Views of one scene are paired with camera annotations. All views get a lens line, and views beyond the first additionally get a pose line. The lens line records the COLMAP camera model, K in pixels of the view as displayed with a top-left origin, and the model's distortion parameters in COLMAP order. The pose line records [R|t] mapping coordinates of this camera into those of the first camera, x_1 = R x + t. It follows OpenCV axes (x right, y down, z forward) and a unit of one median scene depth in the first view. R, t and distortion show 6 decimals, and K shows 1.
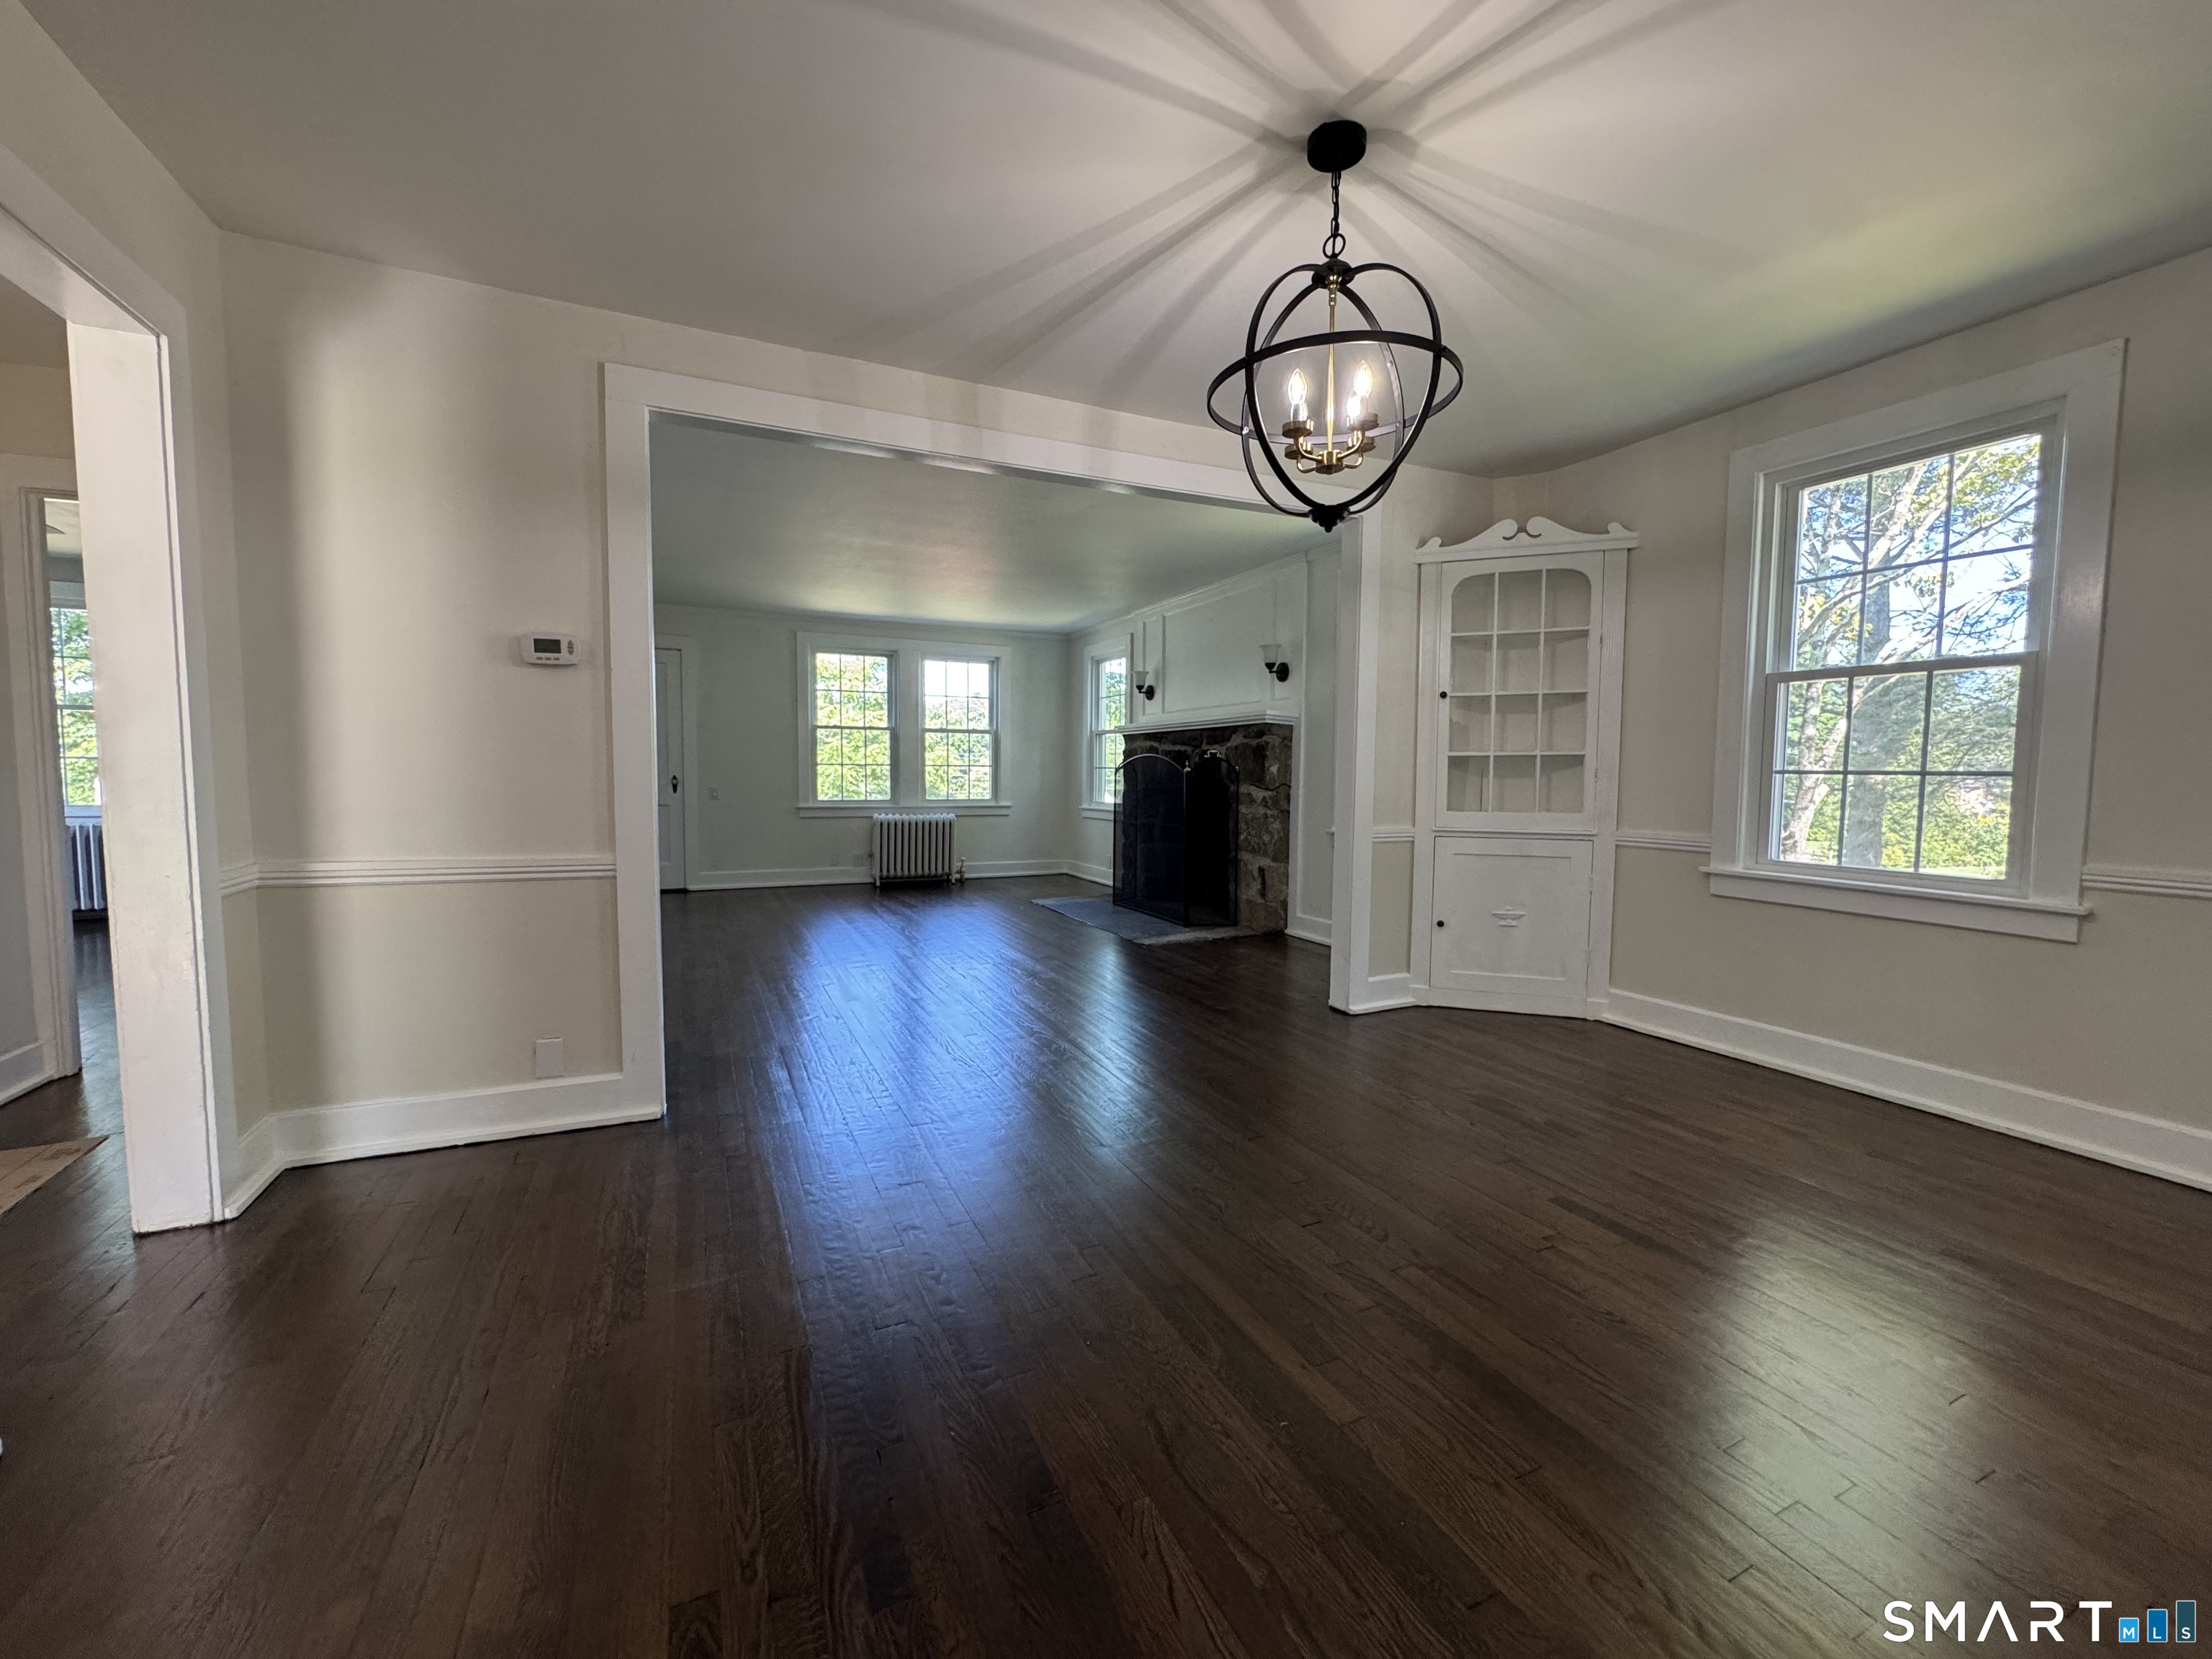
lens RADIAL K [[884.6, 0, 1098.9], [0, 884.6, 826.1], [0, 0, 1]] dist [-0.002897, -0.000169]
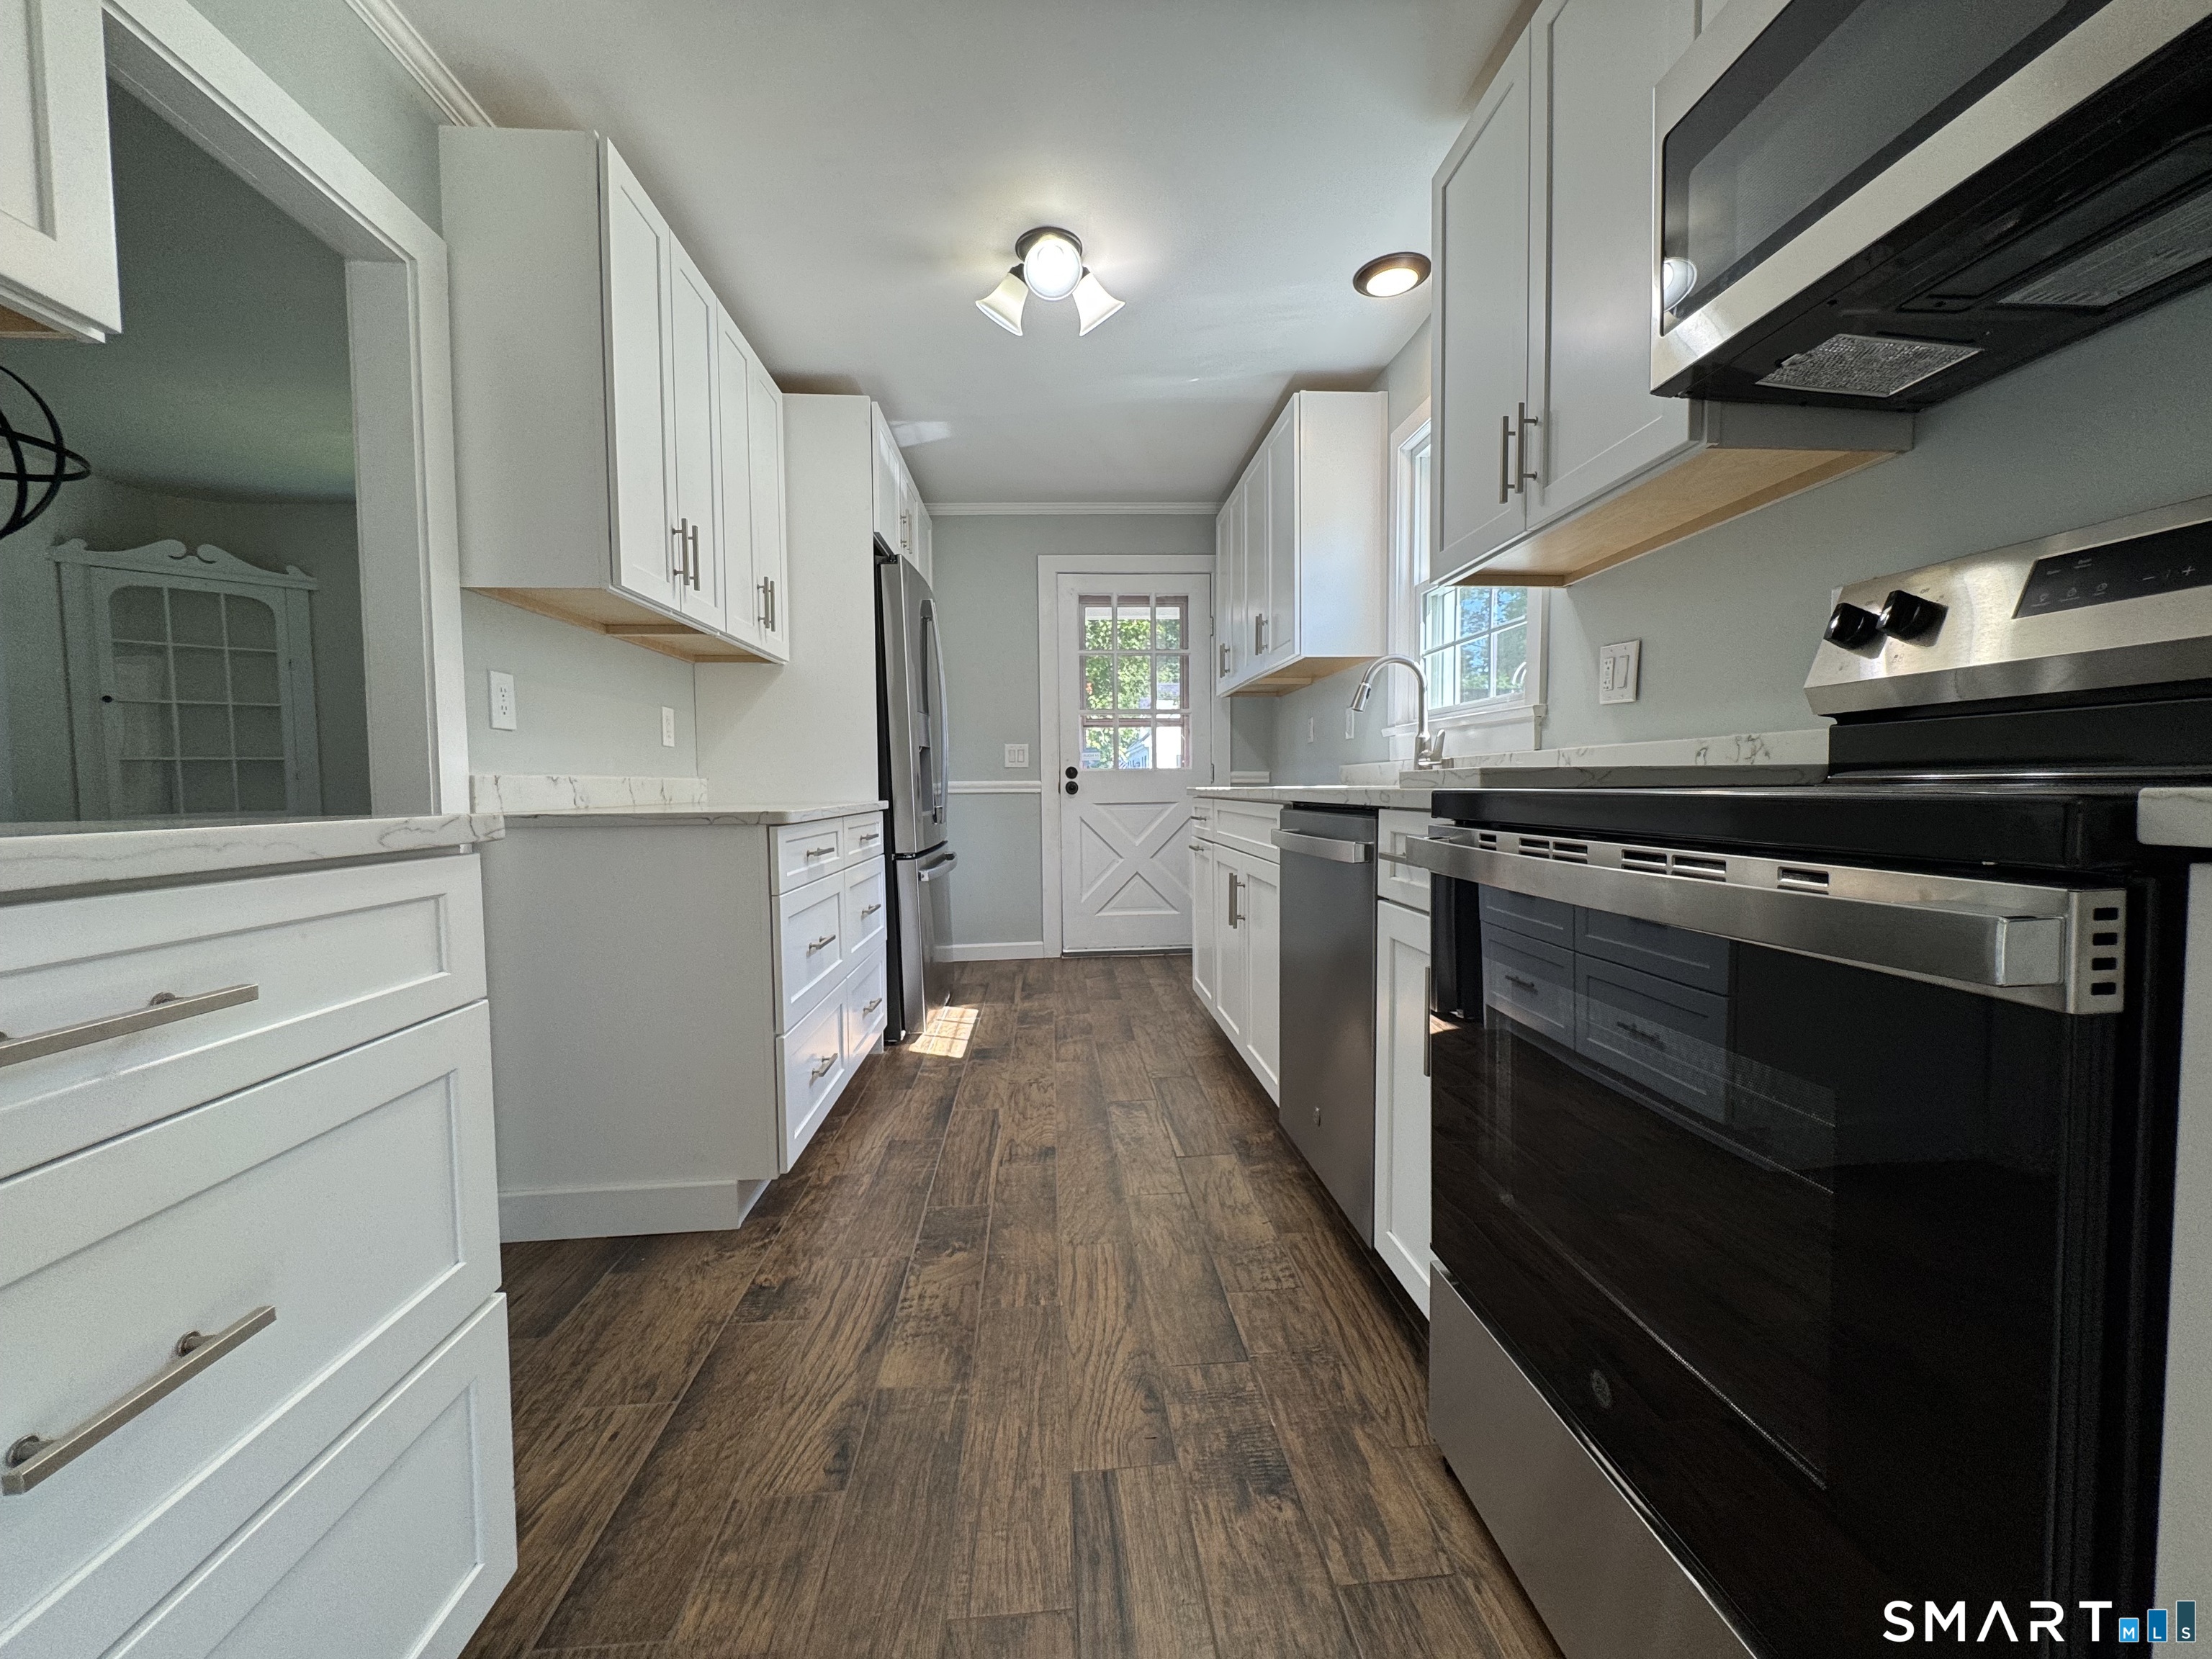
lens RADIAL K [[884.6, 0, 1114.7], [0, 884.6, 825.2], [0, 0, 1]] dist [-0.002897, -0.000169]
pose [[0.354540, -0.056705, 0.933320, -0.300438], [0.072163, 0.996842, 0.033152, 0.089412], [-0.932252, 0.055597, 0.357512, -0.858521]]
